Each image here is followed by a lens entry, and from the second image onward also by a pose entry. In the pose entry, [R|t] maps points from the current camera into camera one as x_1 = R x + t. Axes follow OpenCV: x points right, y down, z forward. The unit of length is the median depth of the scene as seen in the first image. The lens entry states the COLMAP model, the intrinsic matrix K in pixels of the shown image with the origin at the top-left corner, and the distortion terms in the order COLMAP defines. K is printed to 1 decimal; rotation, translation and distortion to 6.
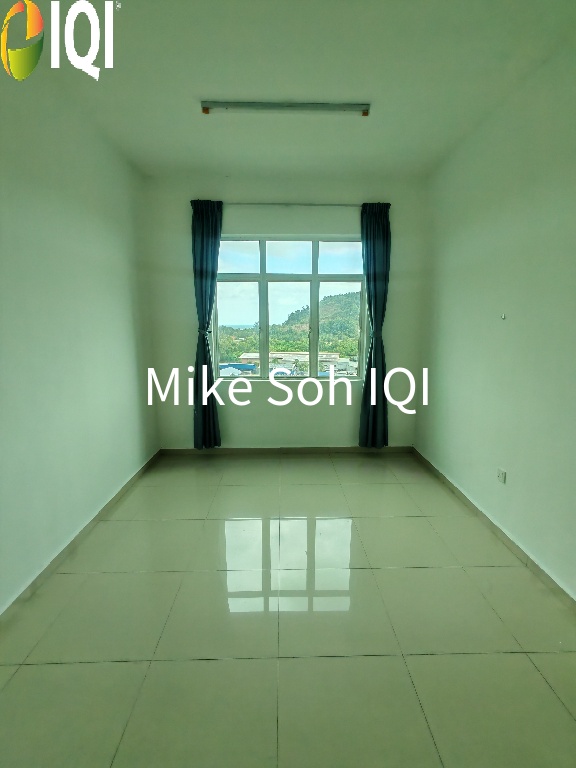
lens RADIAL K [[361.0, 0, 288.6], [0, 361.0, 394.4], [0, 0, 1]] dist [0.001620, 0.000231]
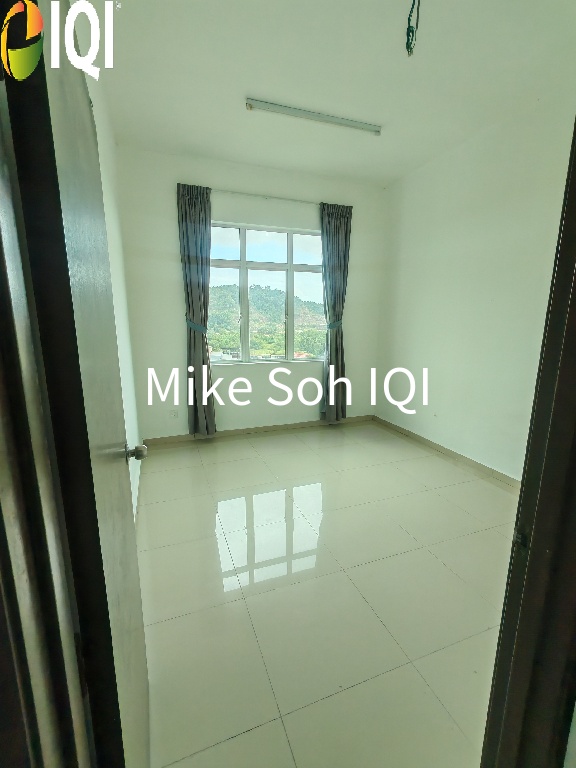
lens RADIAL K [[355.2, 0, 288.0], [0, 355.2, 384.0], [0, 0, 1]] dist [-0.000779, -0.000091]
pose [[0.941548, -0.064442, 0.330659, -0.301301], [0.058970, 0.997906, 0.026566, -0.001444], [-0.331679, -0.005514, 0.943376, -0.008017]]
